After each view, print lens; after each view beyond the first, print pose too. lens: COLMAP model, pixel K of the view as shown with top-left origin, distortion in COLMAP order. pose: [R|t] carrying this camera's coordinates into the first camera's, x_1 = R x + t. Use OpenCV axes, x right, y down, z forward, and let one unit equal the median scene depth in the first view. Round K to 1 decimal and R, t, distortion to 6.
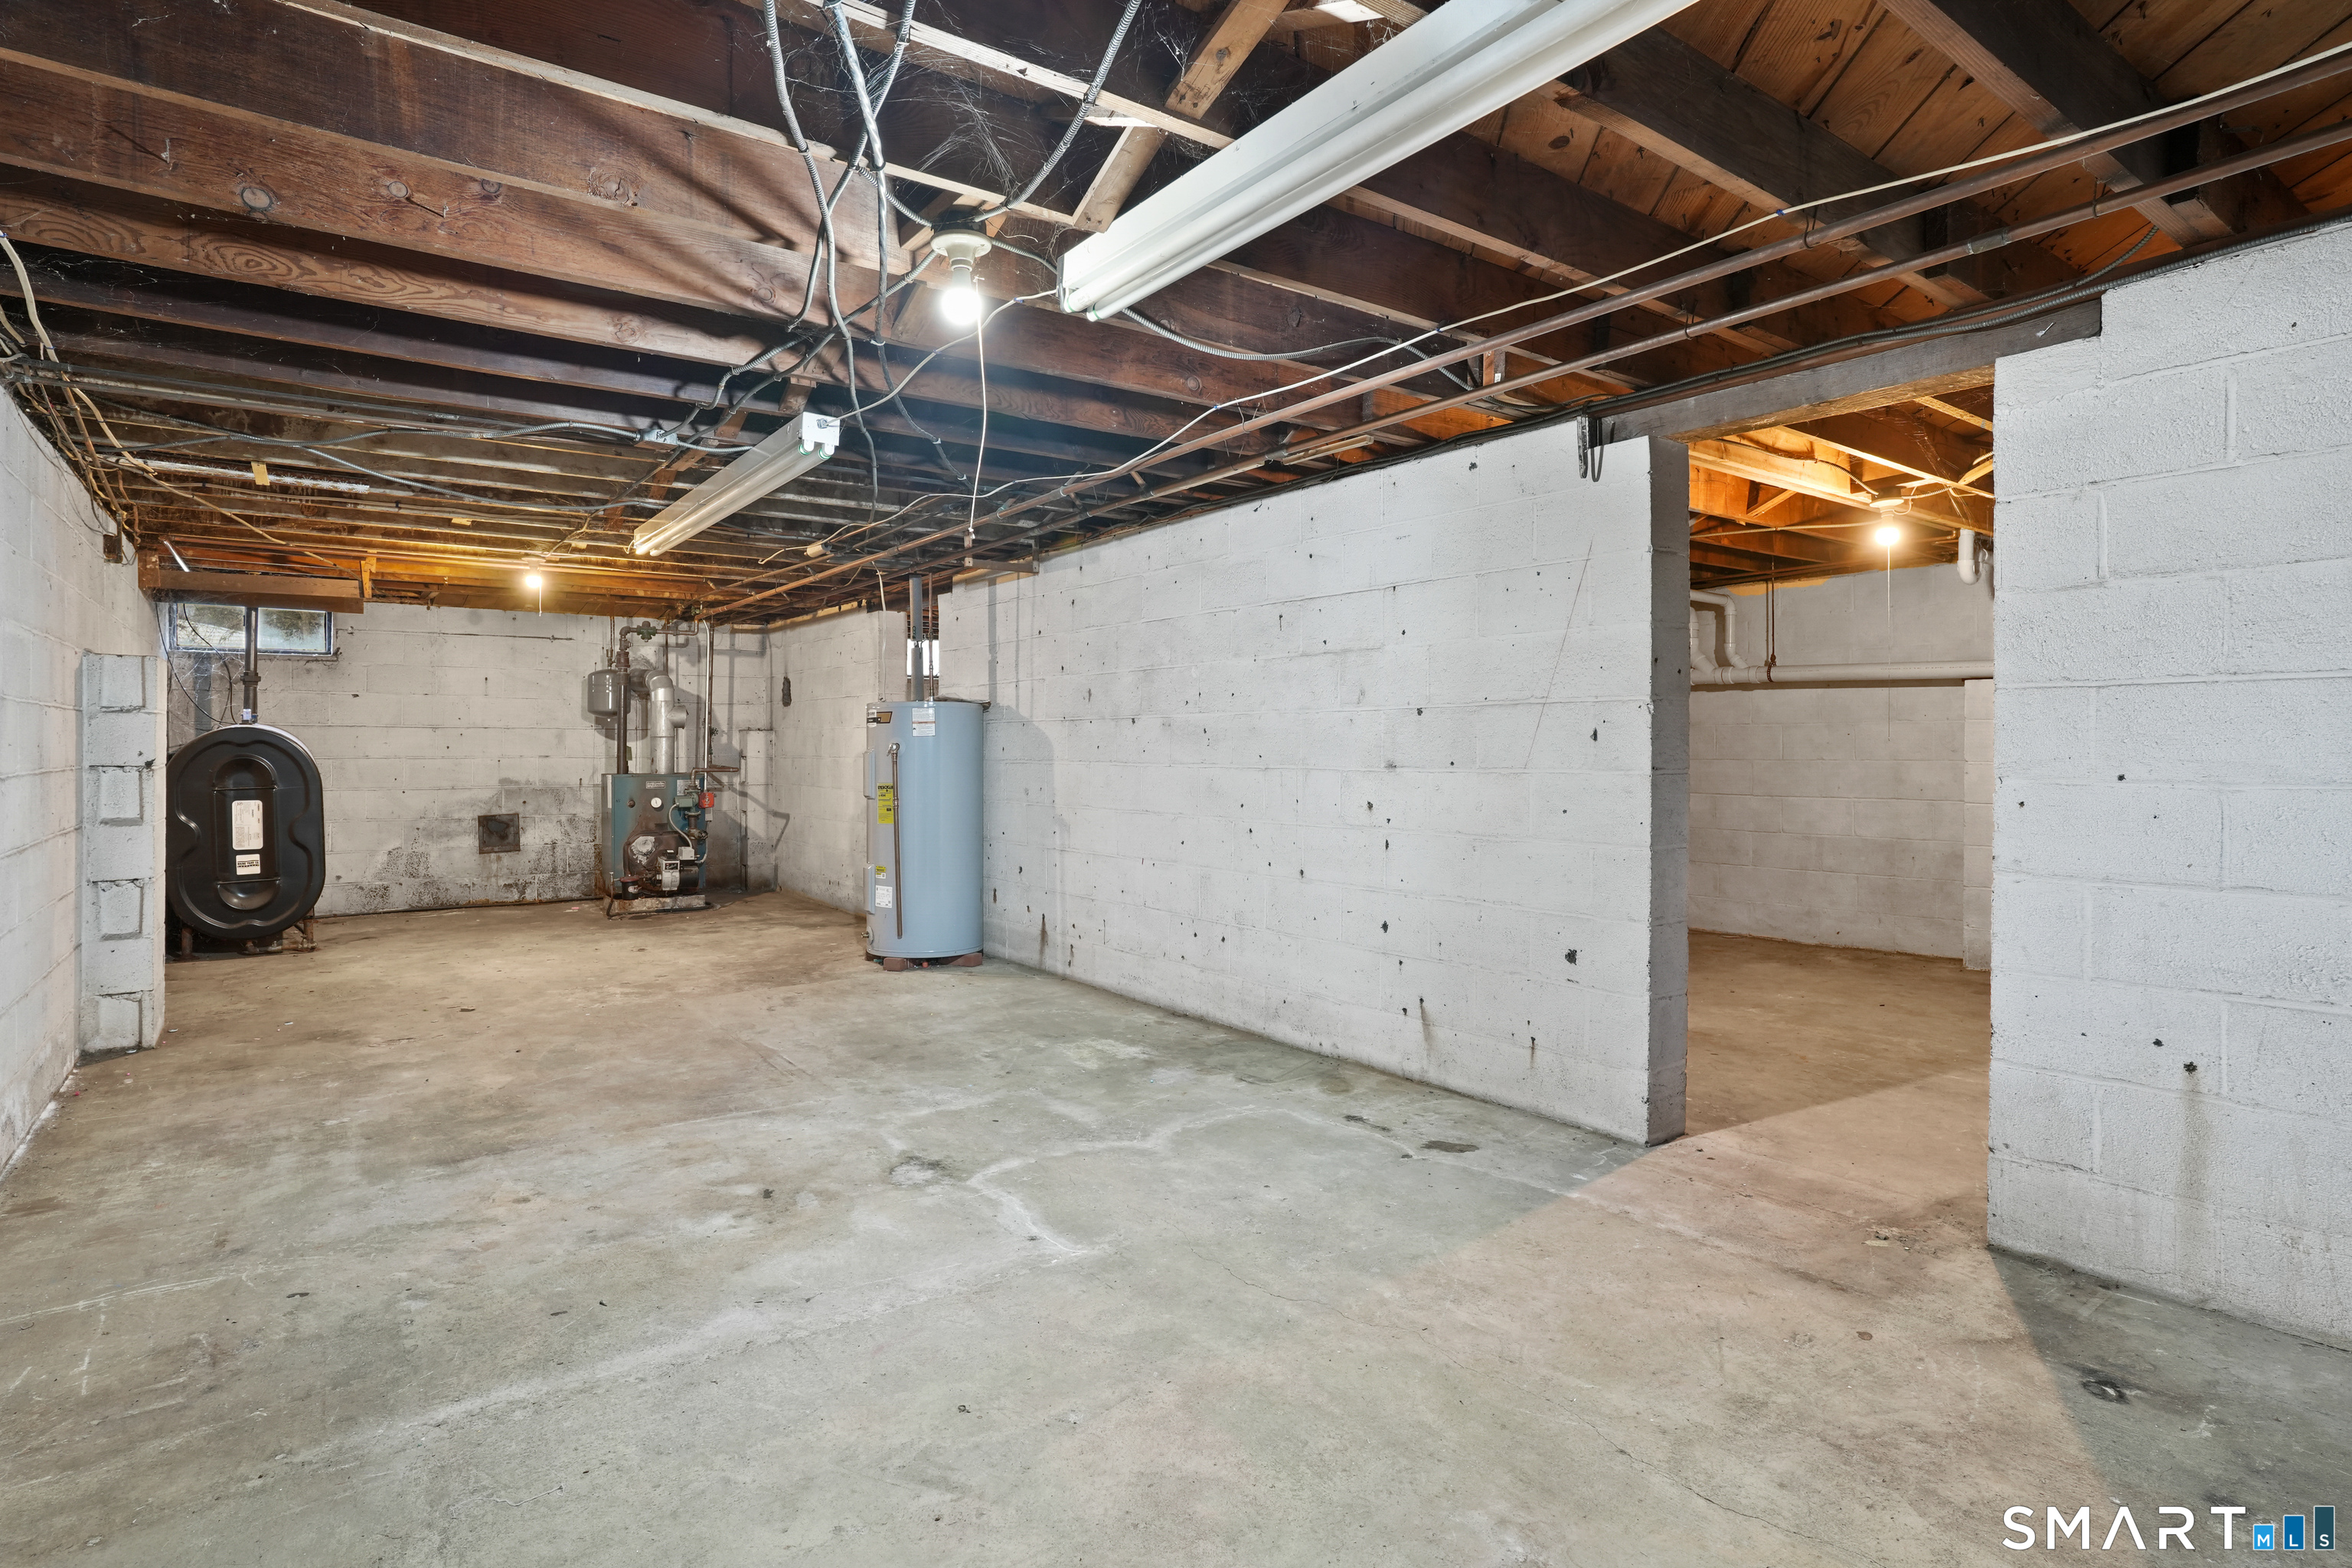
lens RADIAL K [[1203.8, 0, 1166.3], [0, 1203.8, 738.1], [0, 0, 1]] dist [-0.004051, 0.002562]
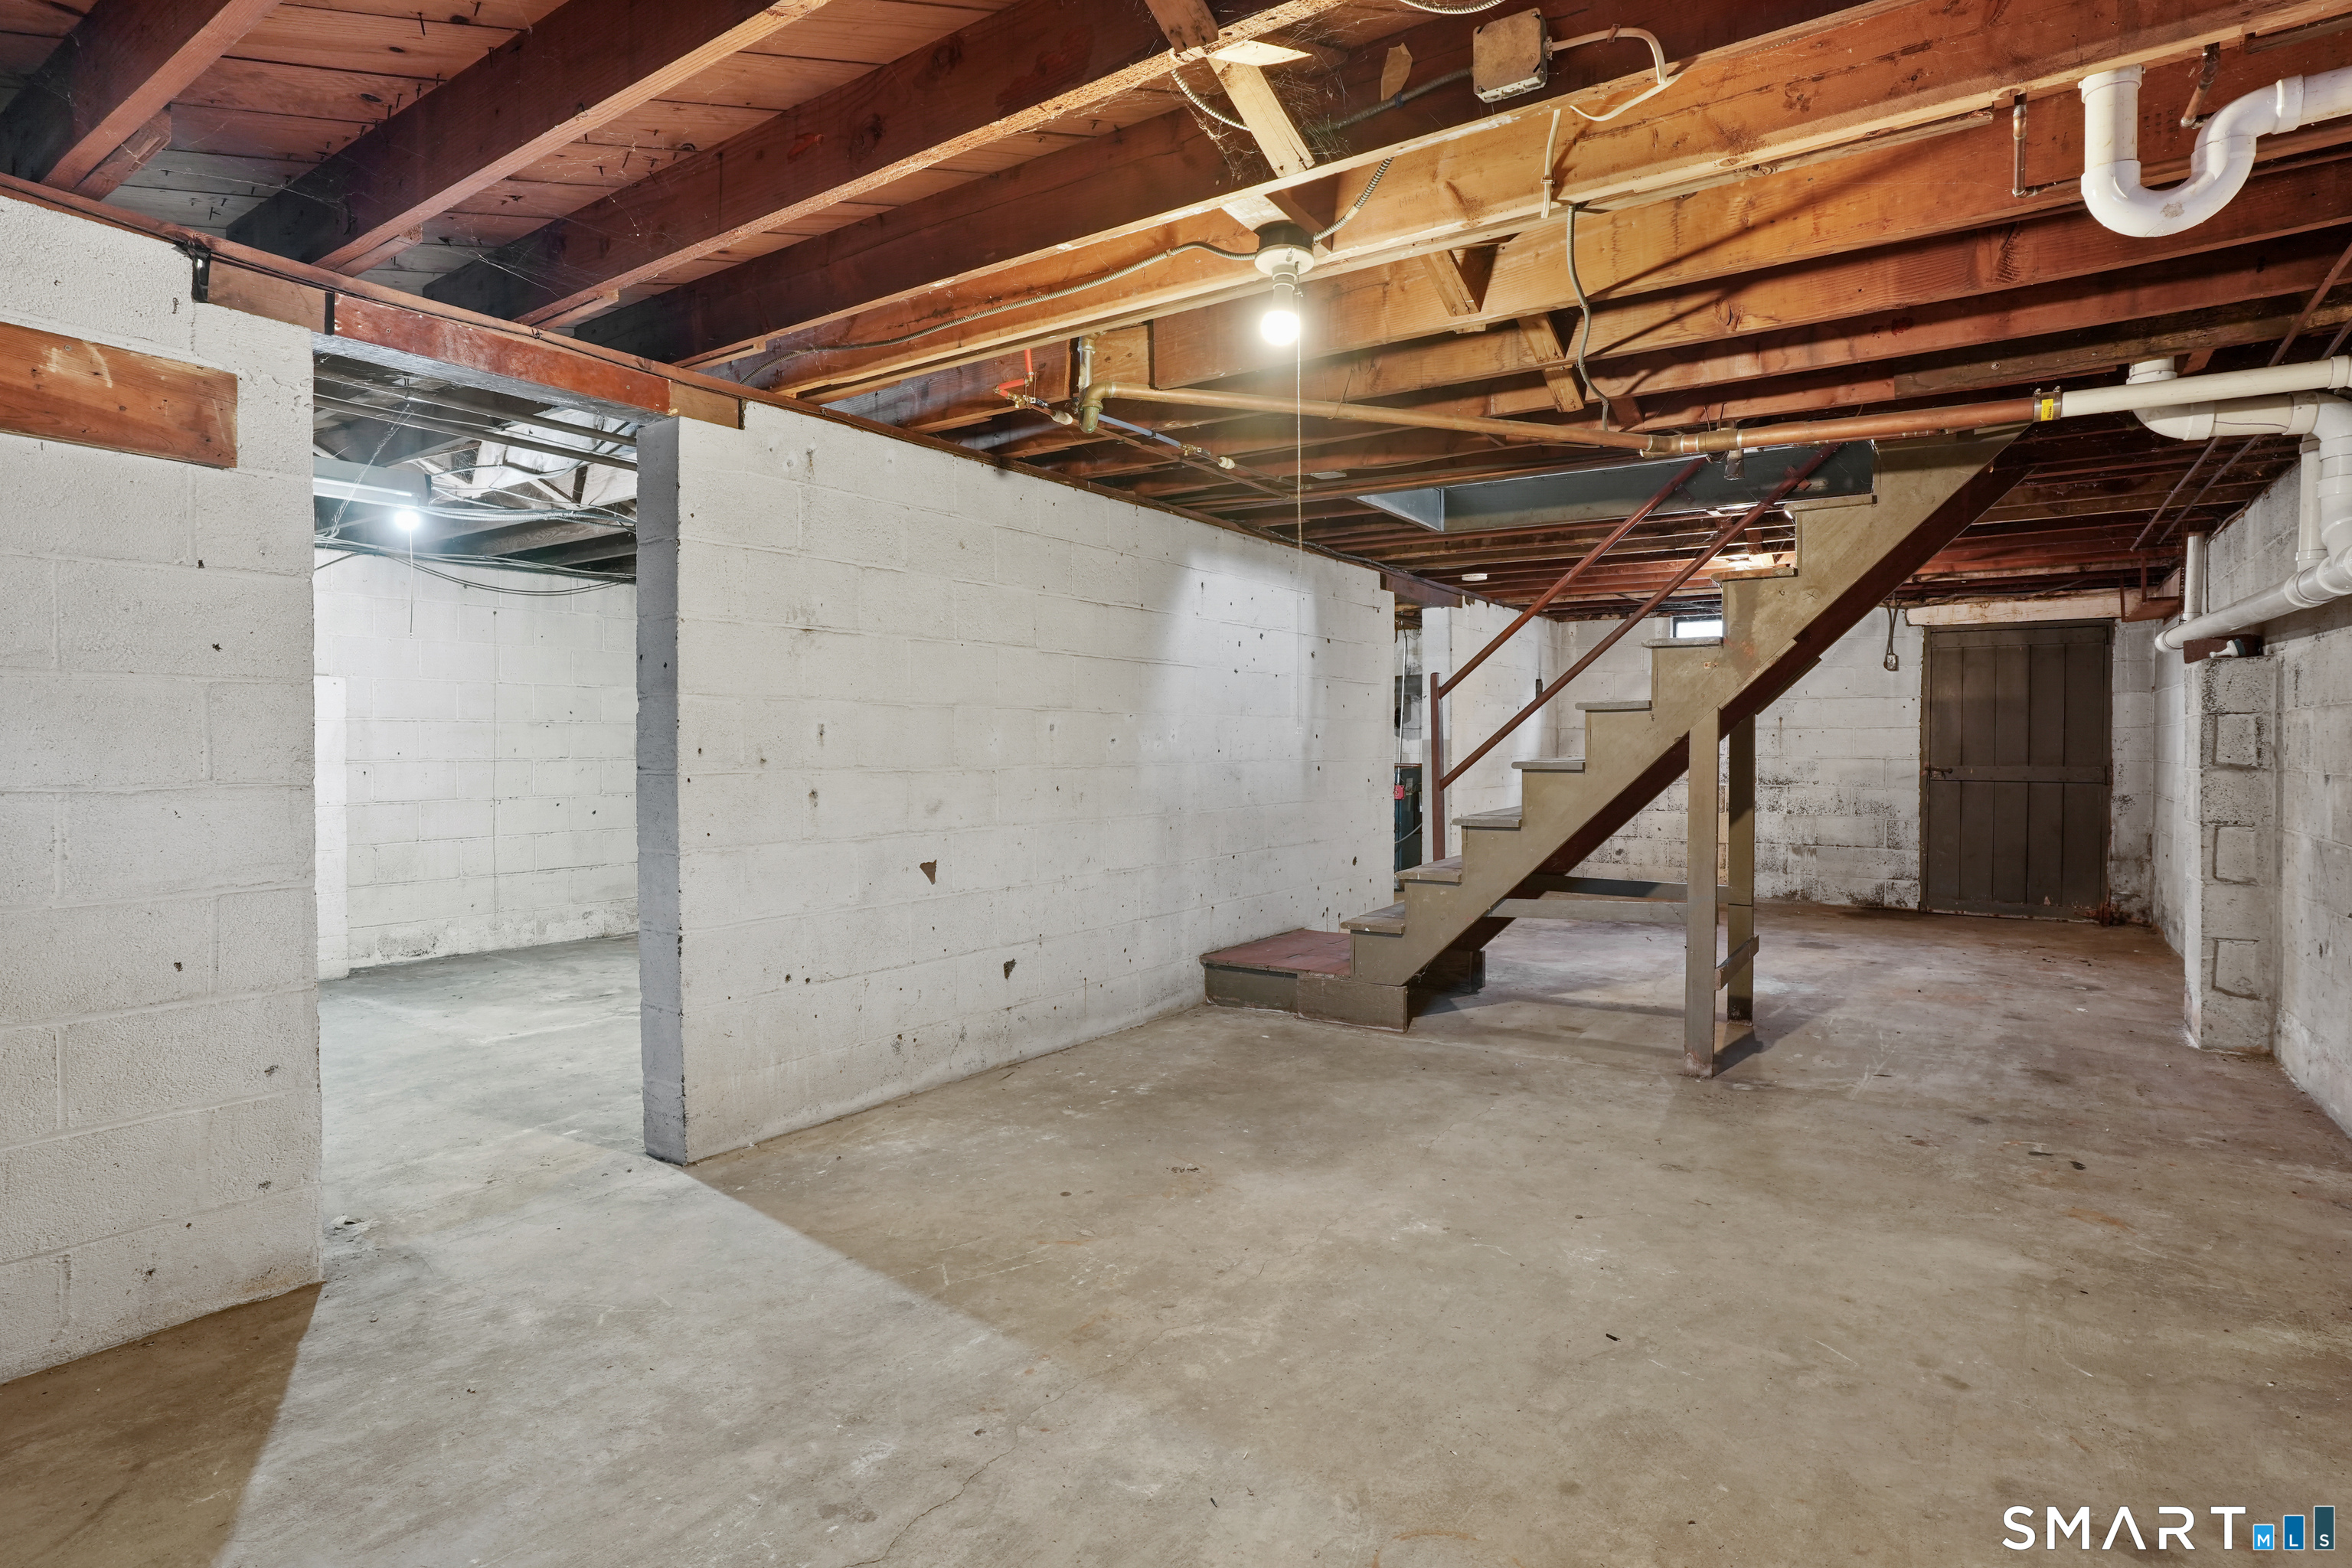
lens RADIAL K [[1203.8, 0, 1169.9], [0, 1203.8, 775.4], [0, 0, 1]] dist [-0.004051, 0.002562]
pose [[0.316024, 0.032602, -0.948191, 1.578652], [0.001702, 0.999388, 0.034930, 0.001091], [0.948750, -0.012653, 0.315775, 1.197319]]
